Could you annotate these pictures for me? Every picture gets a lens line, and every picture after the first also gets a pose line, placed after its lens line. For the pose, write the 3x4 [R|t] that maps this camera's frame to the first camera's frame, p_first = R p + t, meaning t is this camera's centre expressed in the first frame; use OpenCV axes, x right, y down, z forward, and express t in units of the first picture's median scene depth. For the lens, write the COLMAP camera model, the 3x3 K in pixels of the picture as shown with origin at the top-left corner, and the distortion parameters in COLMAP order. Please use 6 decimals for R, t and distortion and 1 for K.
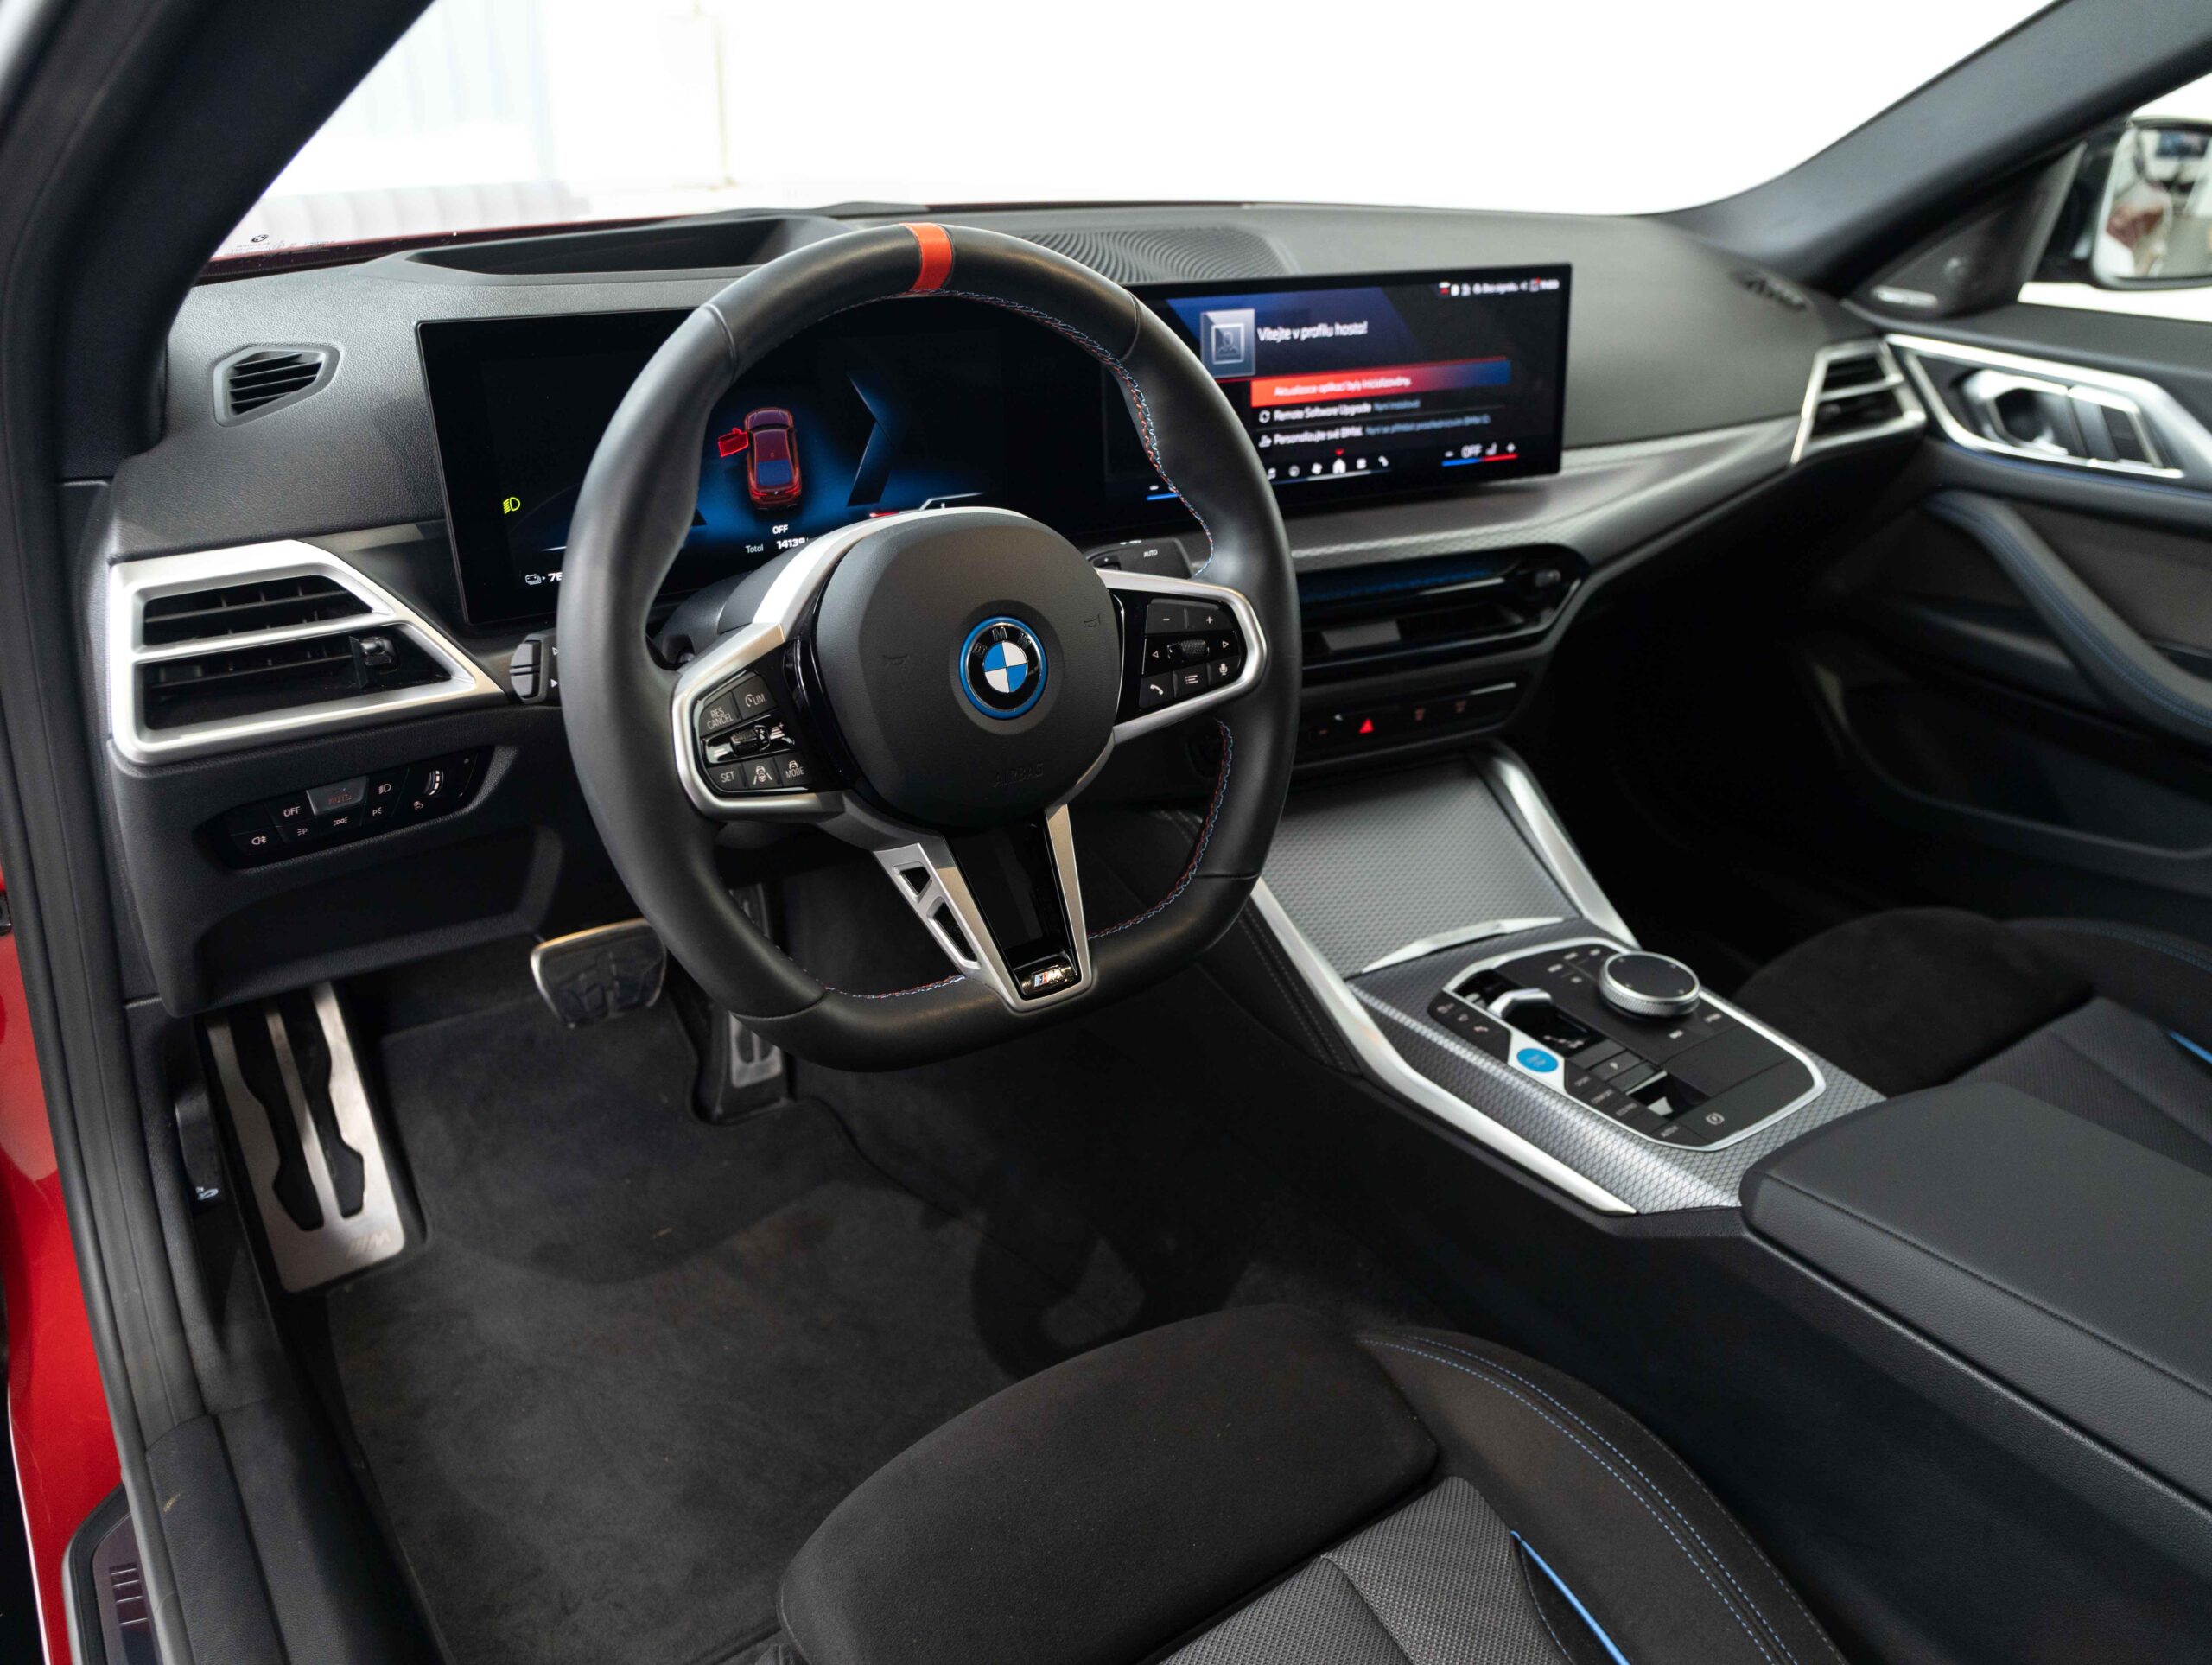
lens RADIAL K [[1610.2, 0, 1106.0], [0, 1610.2, 832.5], [0, 0, 1]] dist [0.001509, -0.002392]
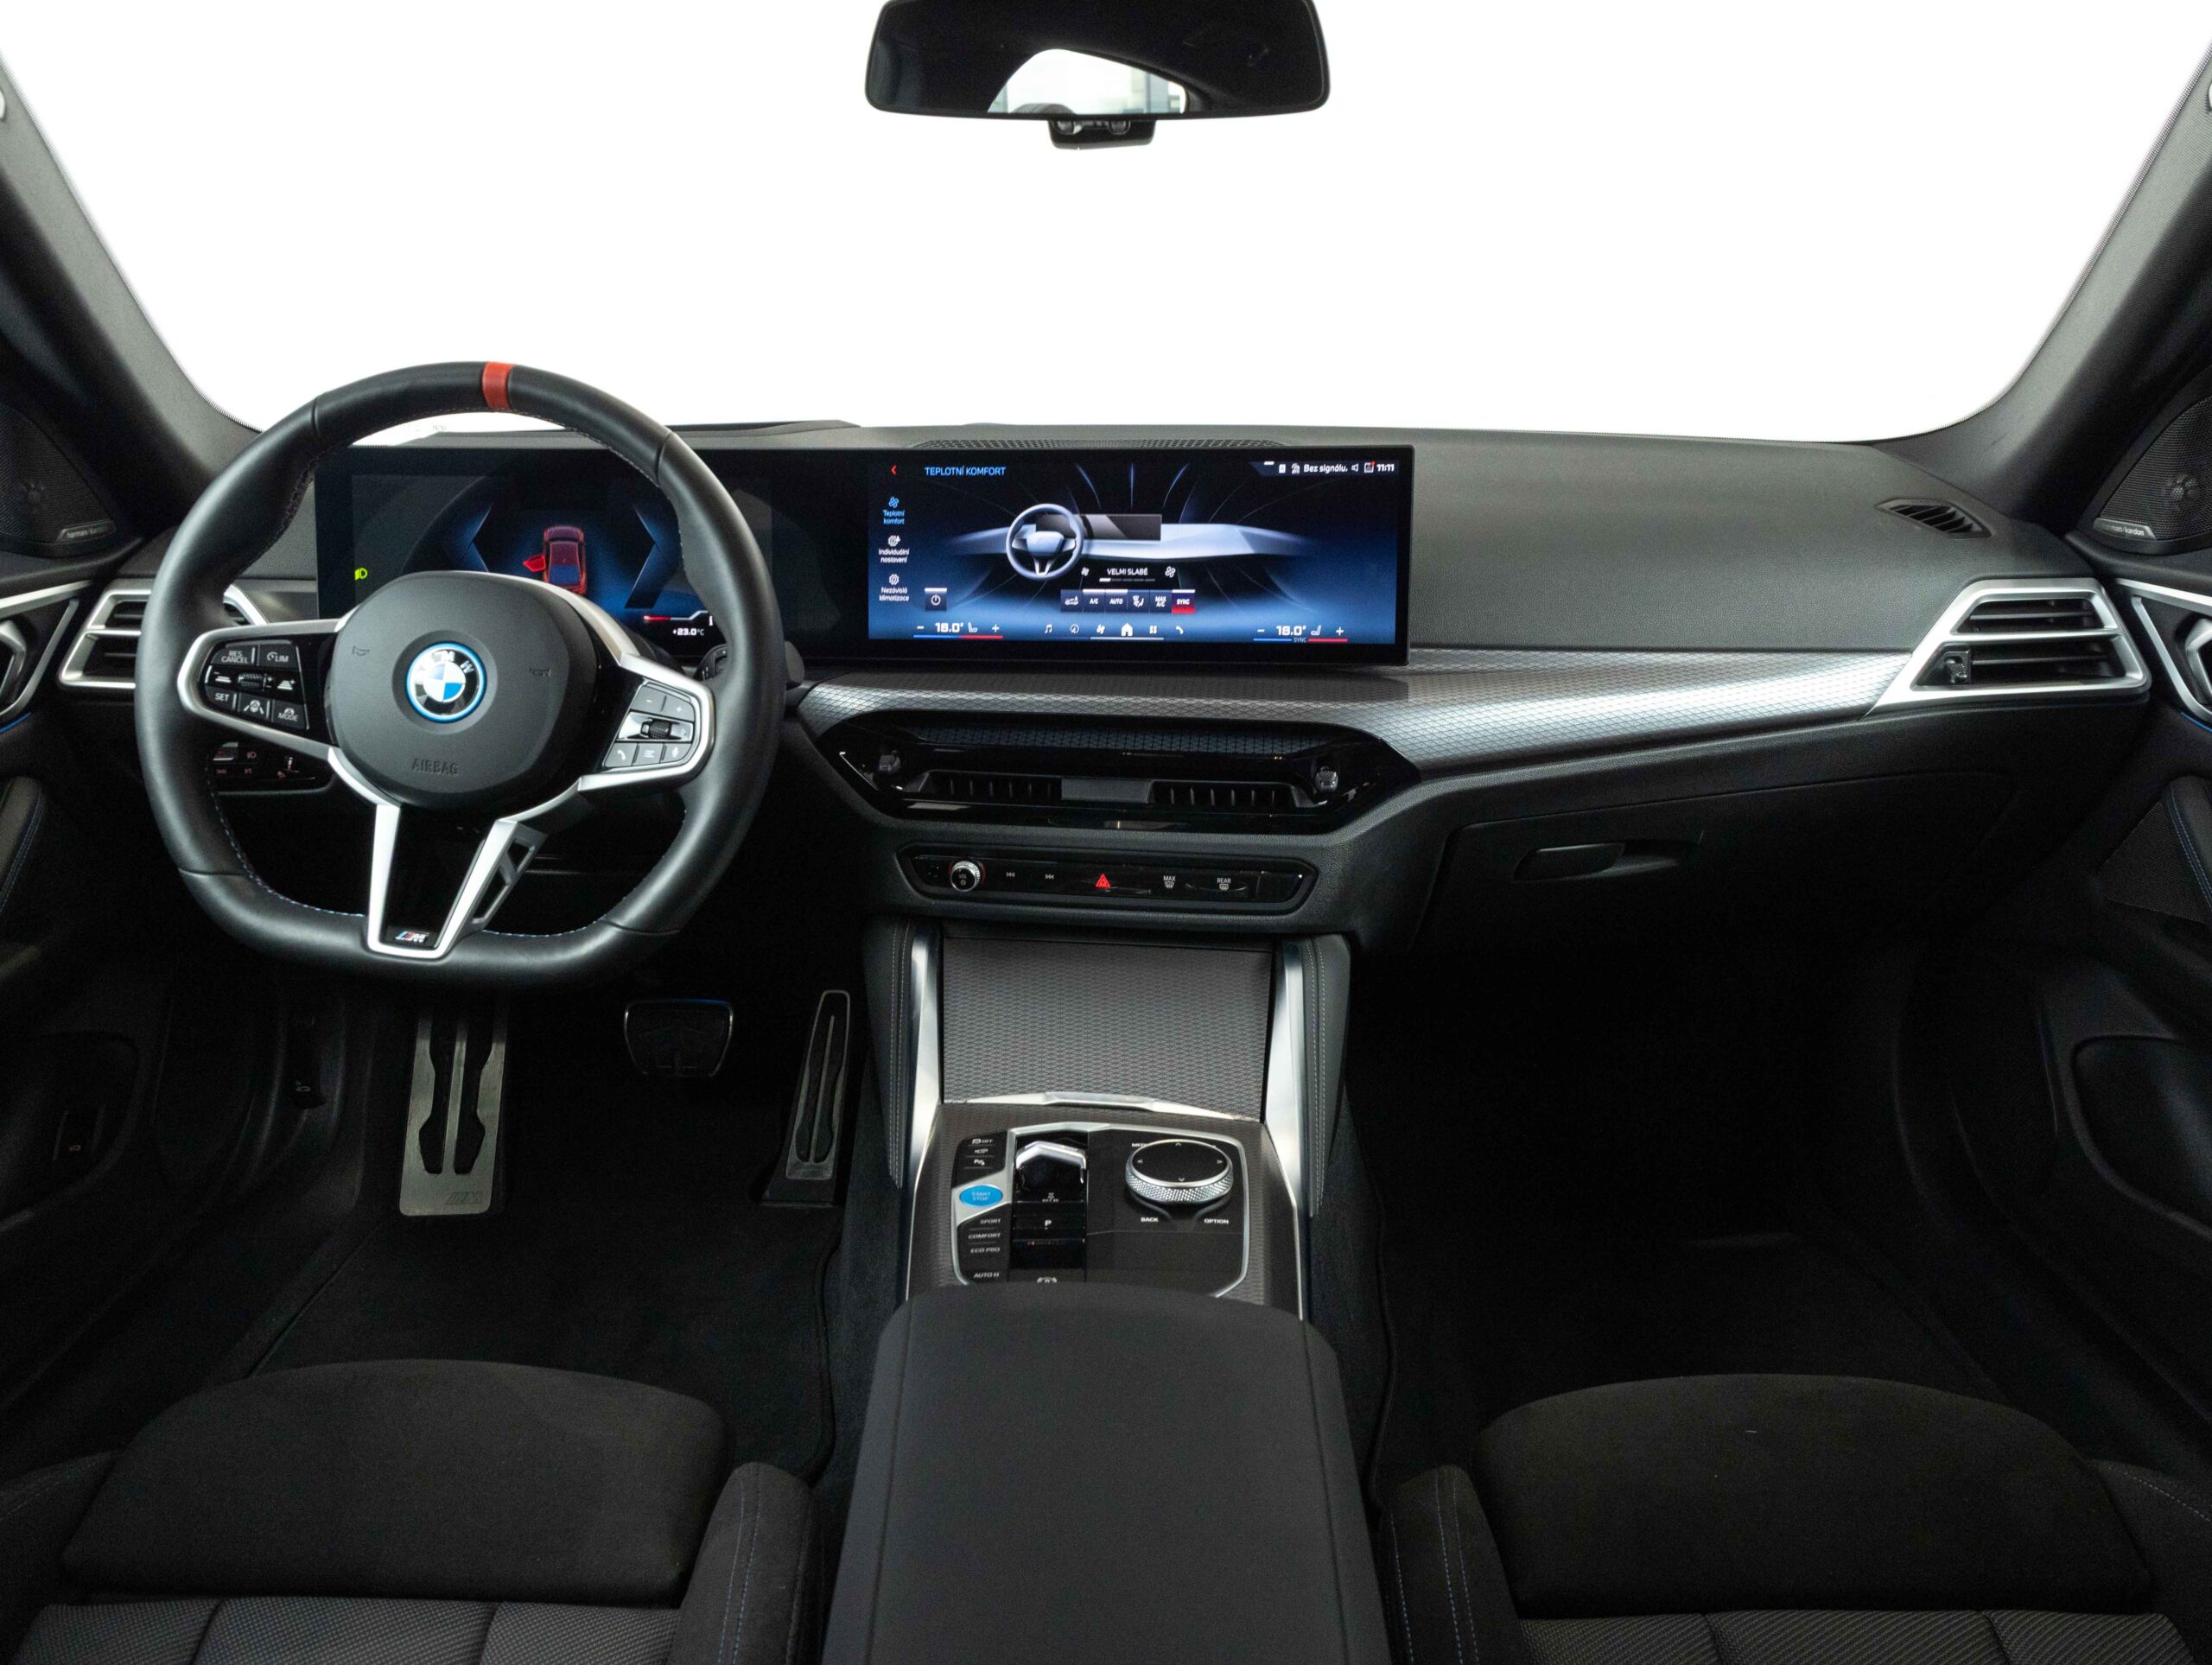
lens RADIAL K [[1689.3, 0, 1106.0], [0, 1689.3, 832.5], [0, 0, 1]] dist [0.040036, -0.139002]
pose [[0.803698, 0.113350, -0.584142, 0.842707], [-0.236792, 0.961535, -0.139210, 0.054600], [0.545894, 0.250203, 0.799624, 0.176342]]
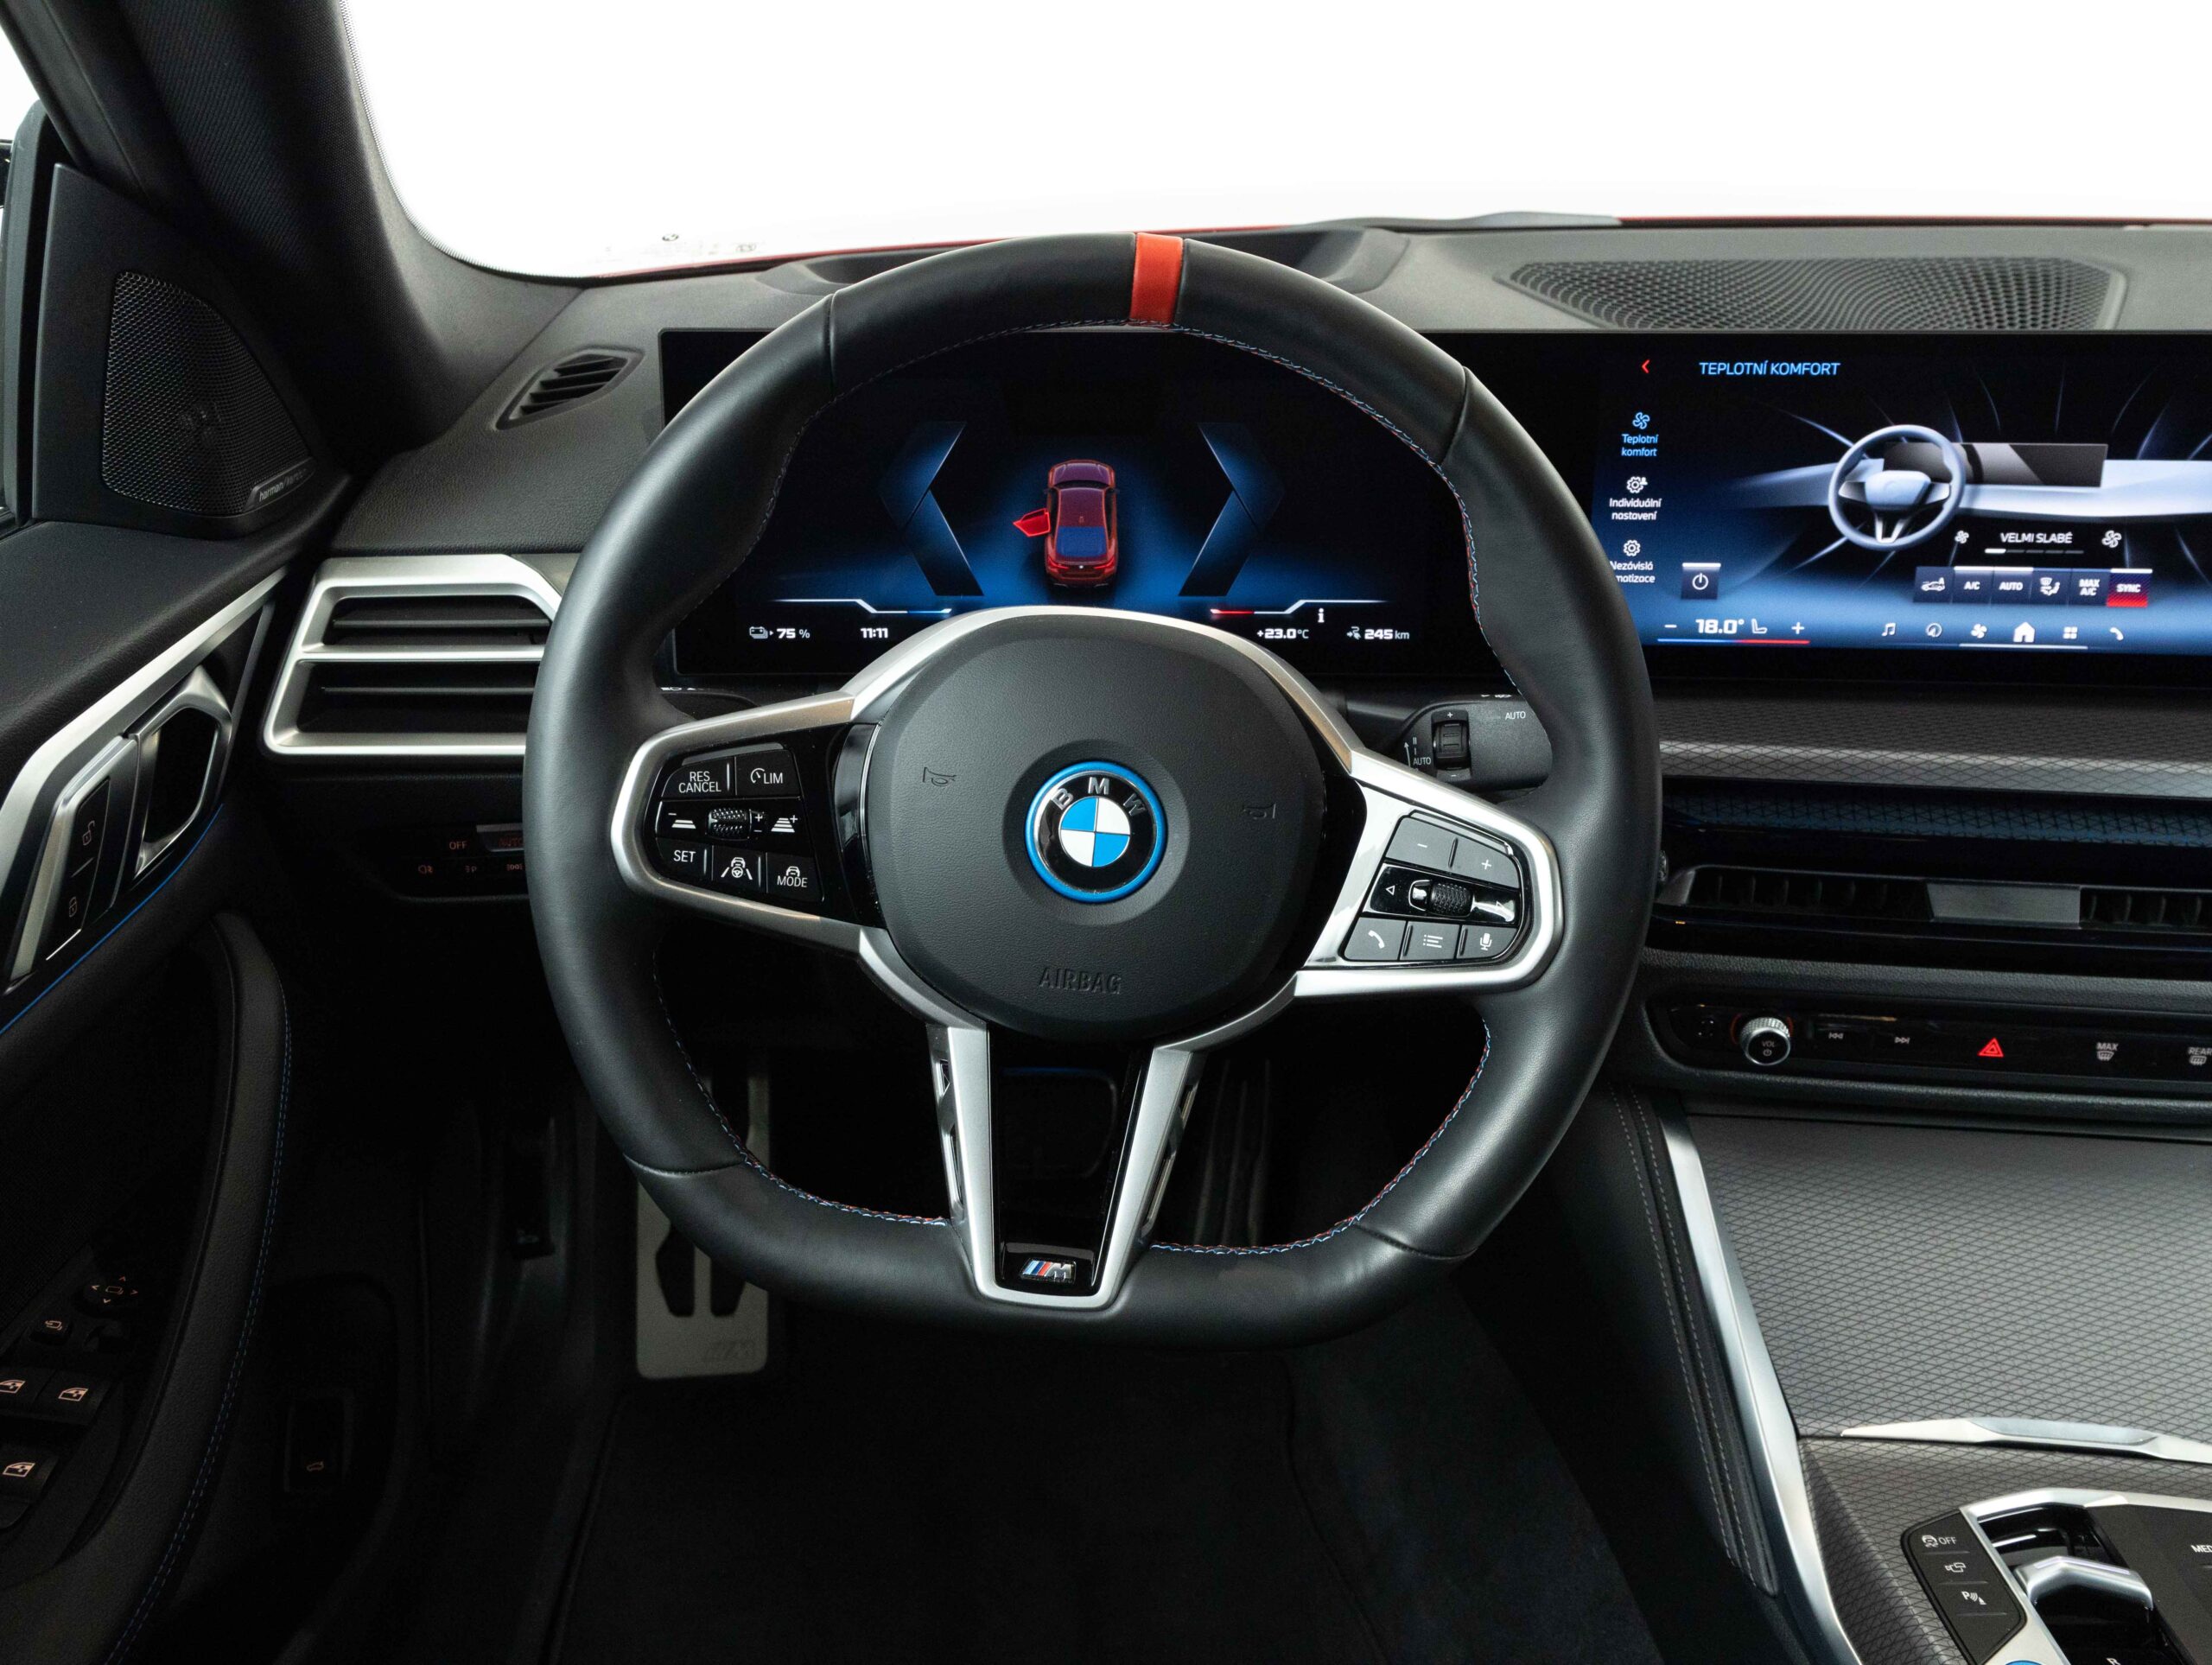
lens RADIAL K [[2006.2, 0, 1106.0], [0, 2006.2, 832.5], [0, 0, 1]] dist [-0.001397, 0.056740]
pose [[0.822803, 0.182420, -0.538254, 0.309571], [-0.223732, 0.974580, -0.011712, -0.067691], [0.522436, 0.130061, 0.842701, 0.179200]]
